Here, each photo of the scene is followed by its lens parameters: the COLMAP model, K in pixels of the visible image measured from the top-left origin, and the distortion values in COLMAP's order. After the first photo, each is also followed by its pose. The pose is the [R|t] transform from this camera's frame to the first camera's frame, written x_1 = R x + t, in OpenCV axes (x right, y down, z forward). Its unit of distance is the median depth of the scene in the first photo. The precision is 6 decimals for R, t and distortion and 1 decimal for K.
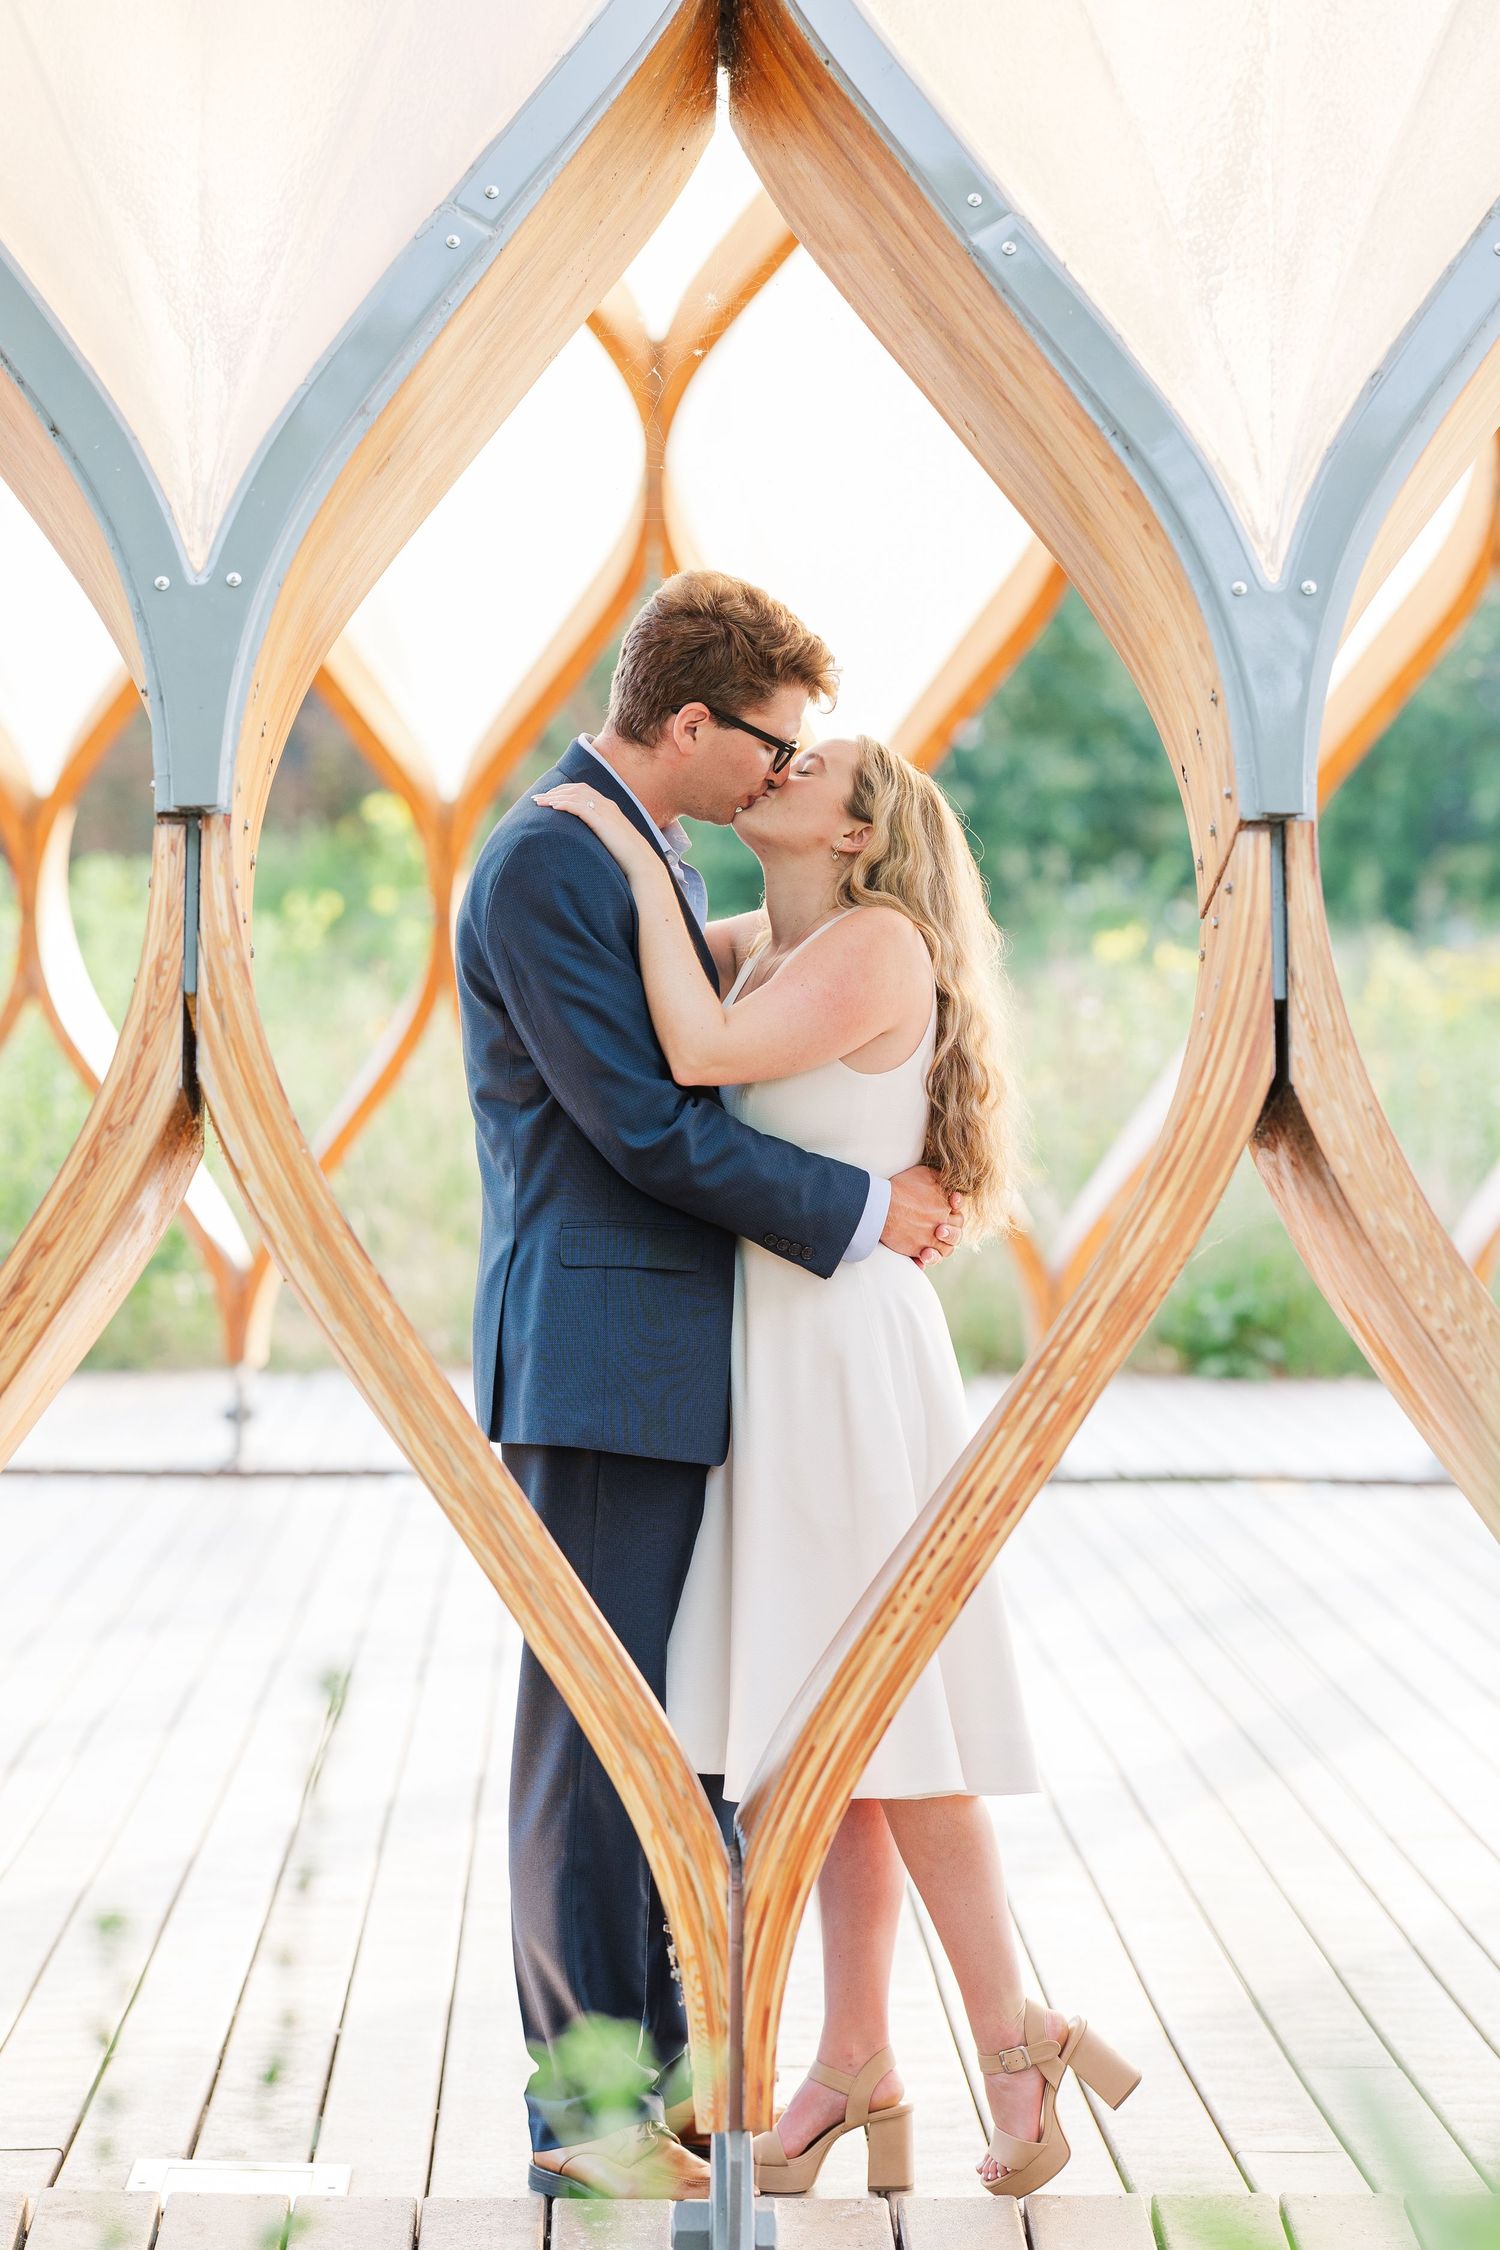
lens RADIAL K [[6965.8, 0, 607.4], [0, 6965.8, 1135.1], [0, 0, 1]] dist [-0.024491, 0.152867]
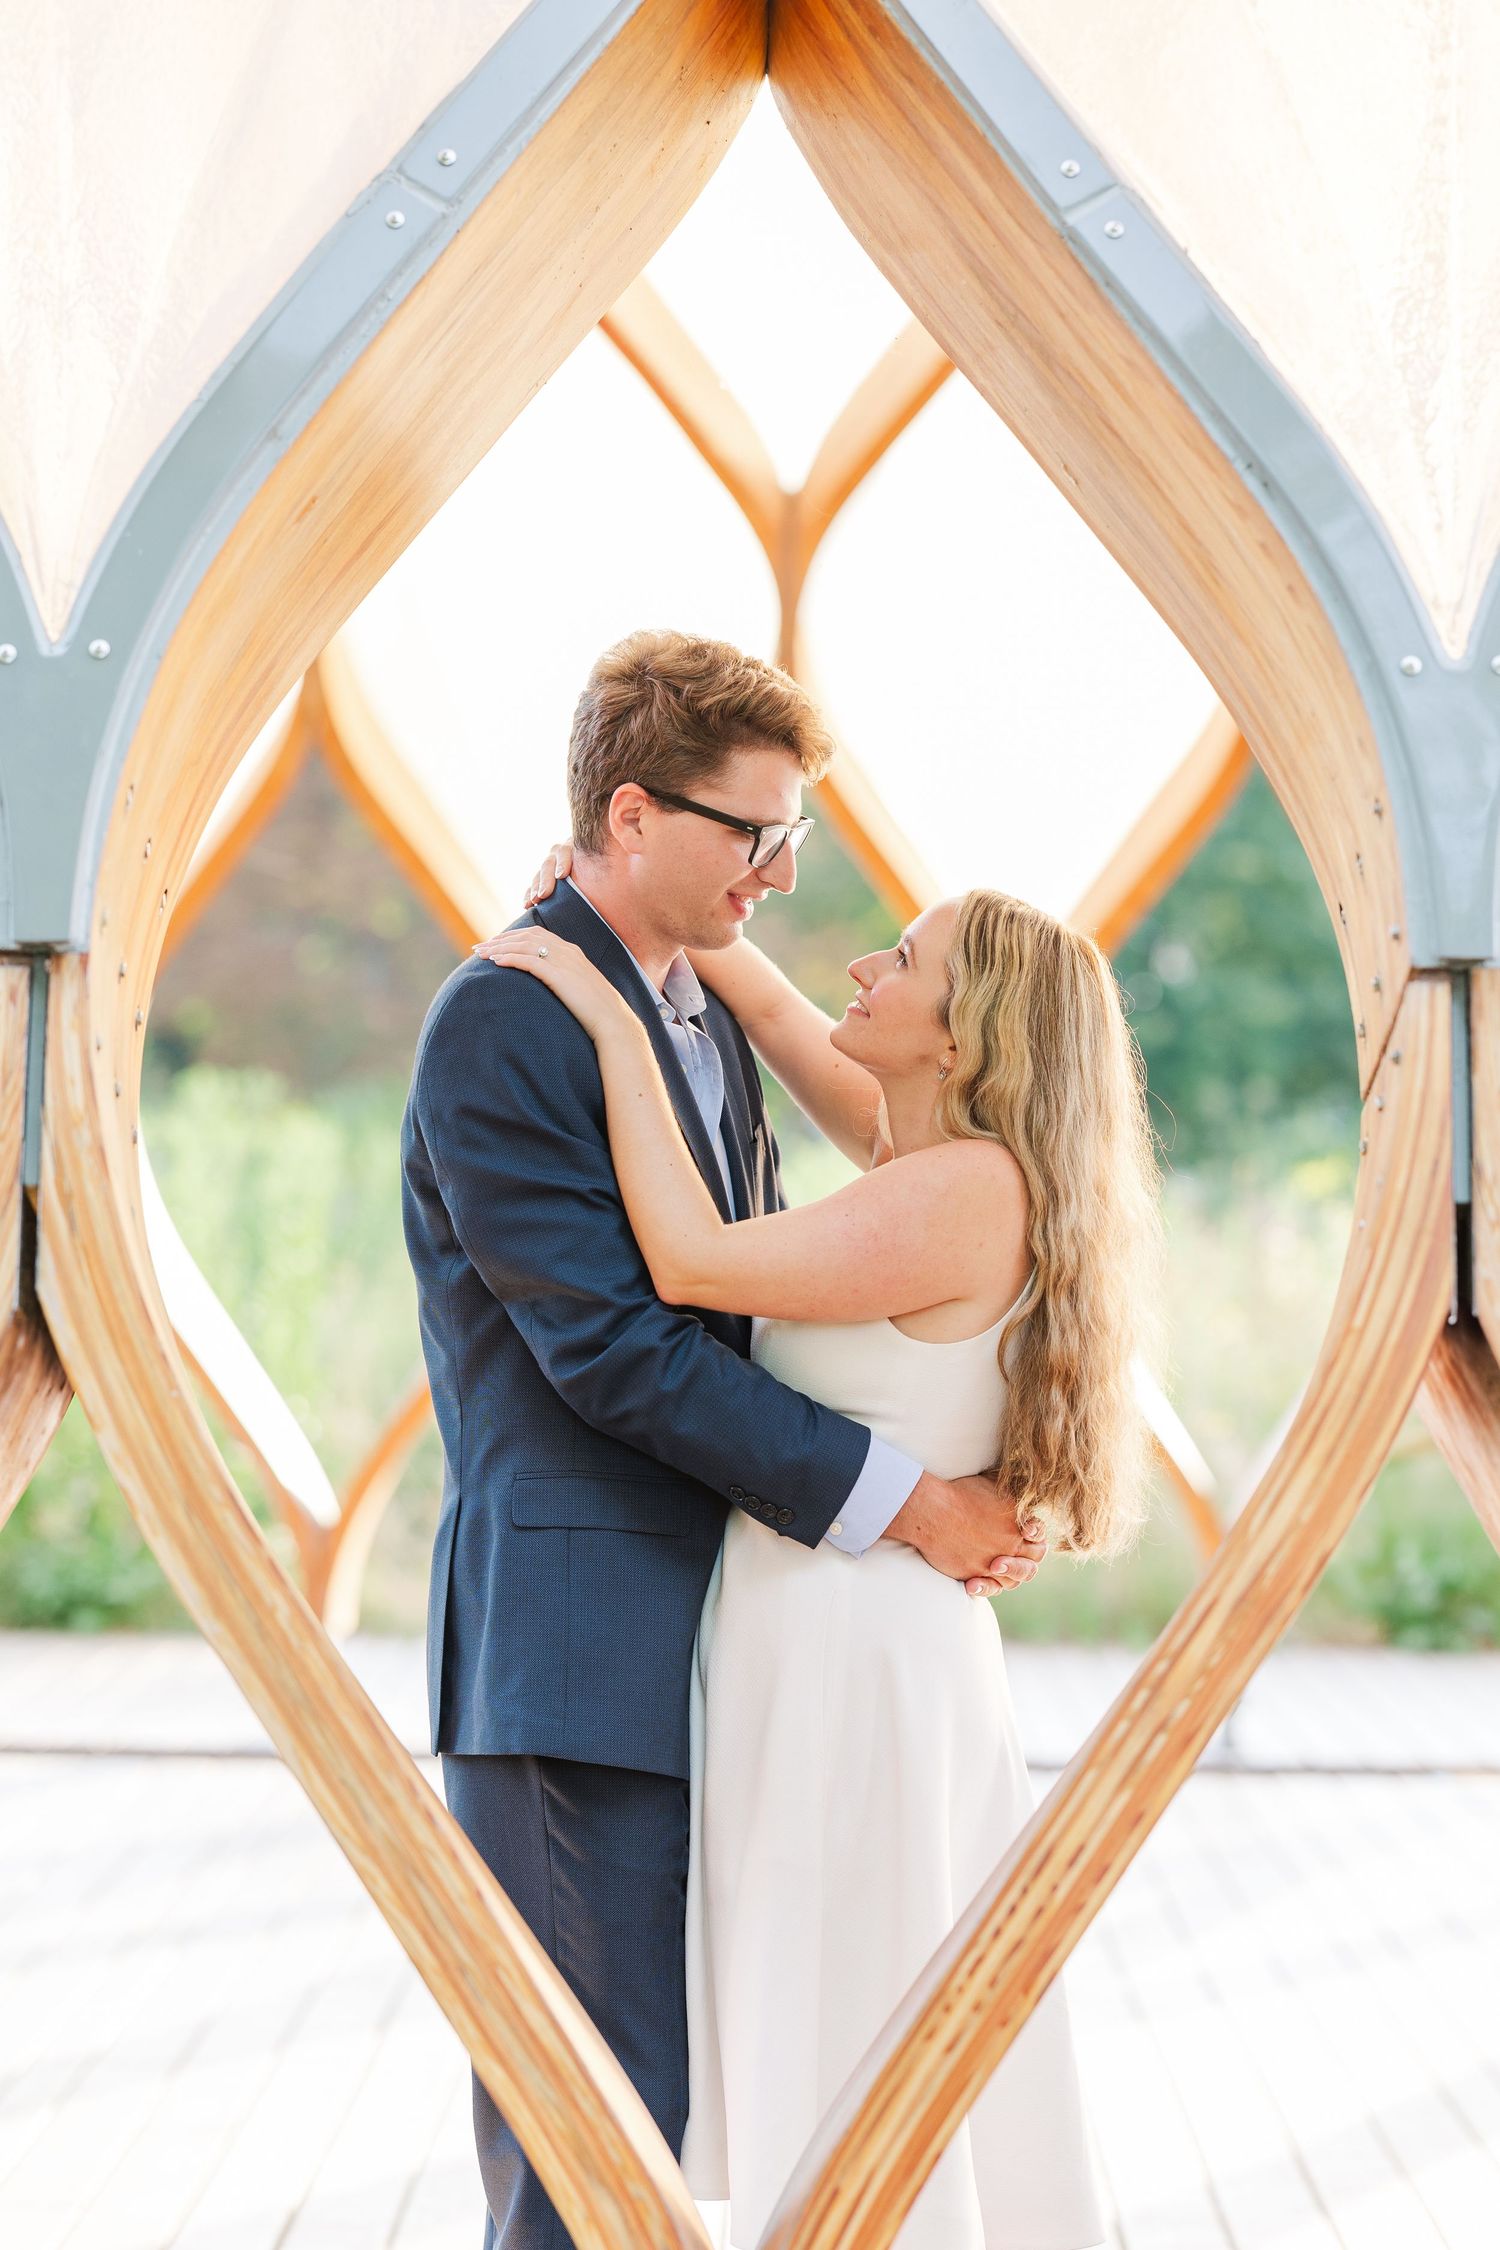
lens RADIAL K [[6965.8, 0, 607.4], [0, 6965.8, 1135.1], [0, 0, 1]] dist [-0.024491, 0.152867]
pose [[0.999484, 0.005621, -0.031622, 0.026962], [-0.006734, 0.999357, -0.035208, 0.000504], [0.031404, 0.035402, 0.998880, 0.234968]]
